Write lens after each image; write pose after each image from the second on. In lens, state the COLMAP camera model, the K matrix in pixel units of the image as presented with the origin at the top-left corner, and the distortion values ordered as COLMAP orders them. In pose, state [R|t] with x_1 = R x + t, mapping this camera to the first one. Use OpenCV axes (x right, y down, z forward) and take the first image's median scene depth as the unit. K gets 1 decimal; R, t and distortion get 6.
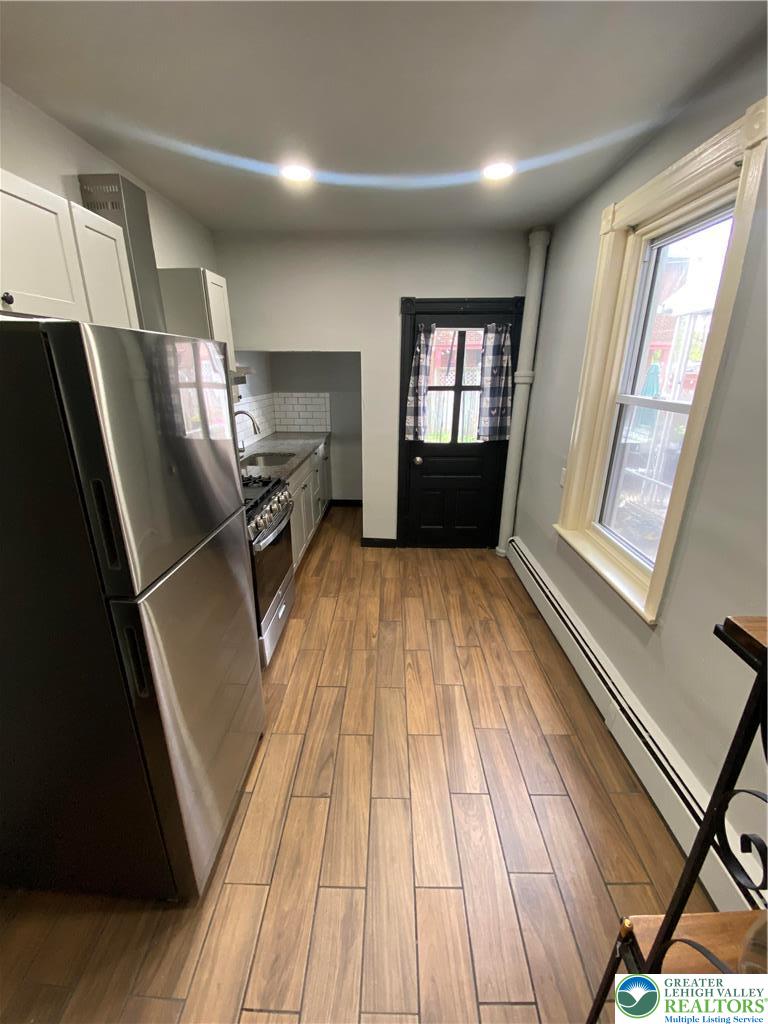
lens RADIAL K [[407.5, 0, 384.0], [0, 407.5, 512.0], [0, 0, 1]] dist [0.022465, -0.019440]
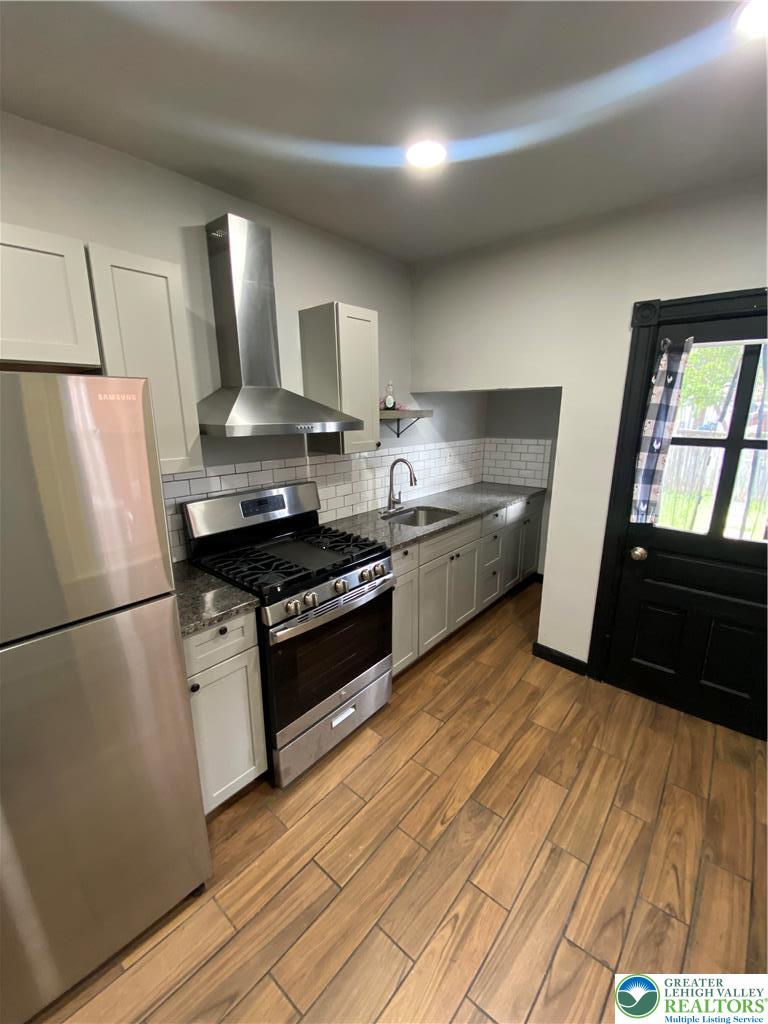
lens RADIAL K [[416.4, 0, 384.0], [0, 416.4, 512.0], [0, 0, 1]] dist [0.021842, -0.021527]
pose [[0.774768, 0.148843, -0.614476, 0.185913], [-0.208081, 0.977779, -0.025517, -0.103106], [0.597023, 0.147630, 0.788523, 0.291510]]
